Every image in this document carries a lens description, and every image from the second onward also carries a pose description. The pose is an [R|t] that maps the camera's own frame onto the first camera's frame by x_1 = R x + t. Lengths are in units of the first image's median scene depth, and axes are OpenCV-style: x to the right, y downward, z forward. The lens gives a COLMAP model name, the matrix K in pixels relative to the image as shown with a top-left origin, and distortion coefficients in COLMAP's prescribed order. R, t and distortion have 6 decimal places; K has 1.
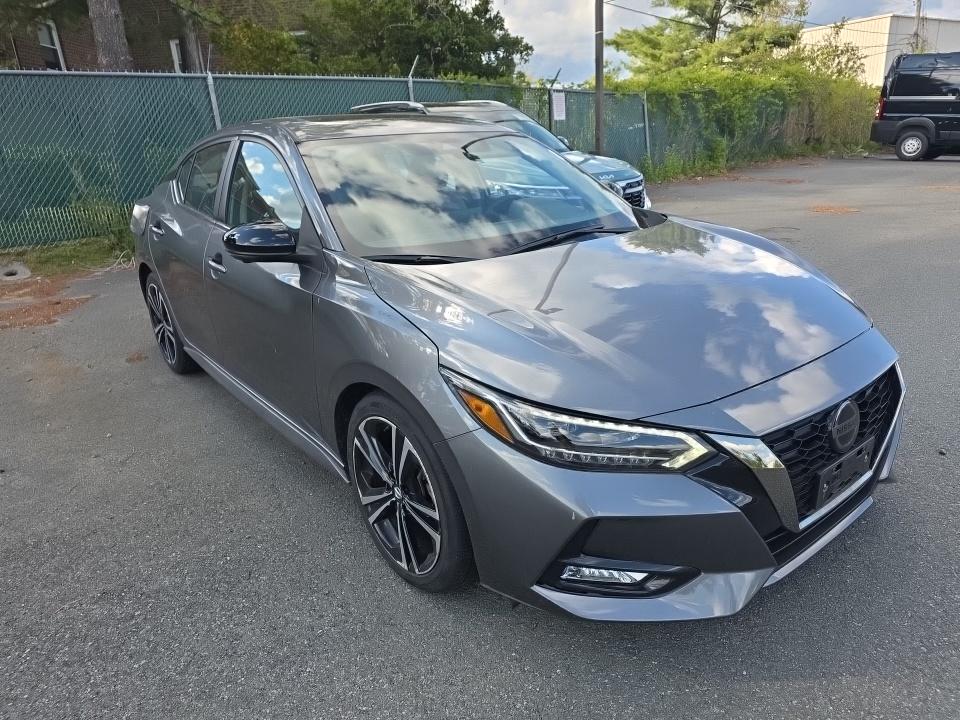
lens RADIAL K [[633.5, 0, 480.3], [0, 633.5, 348.2], [0, 0, 1]] dist [0.052339, -0.032267]
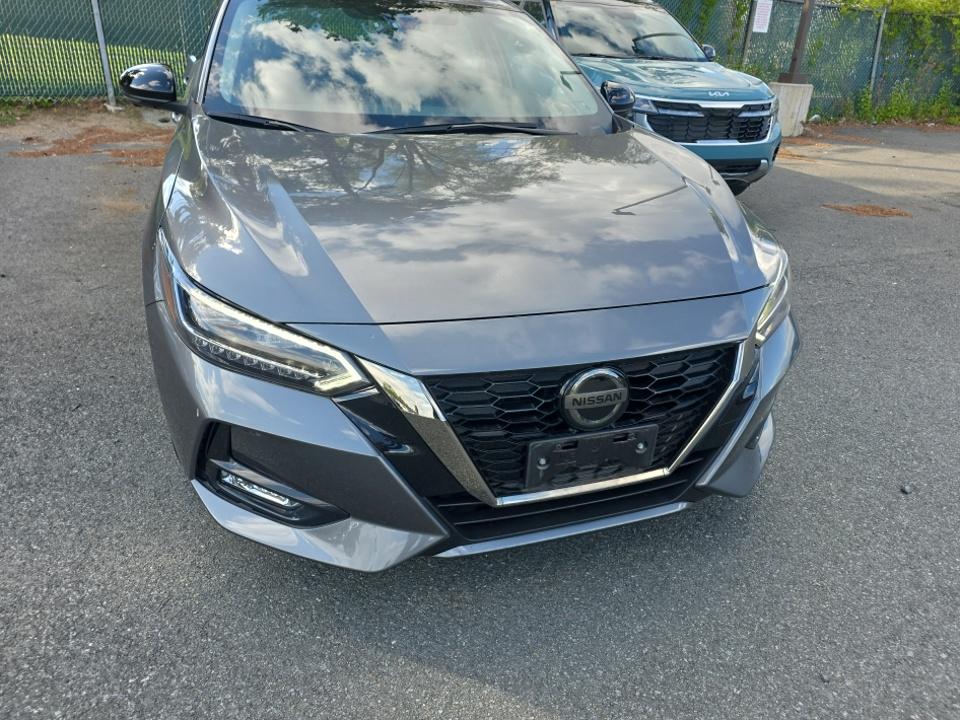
lens RADIAL K [[659.3, 0, 480.5], [0, 659.3, 321.4], [0, 0, 1]] dist [0.008088, 0.000920]
pose [[0.941828, 0.214708, -0.258573, 0.635998], [-0.192655, 0.975293, 0.108113, -0.030555], [0.275397, -0.052008, 0.959923, 0.200888]]
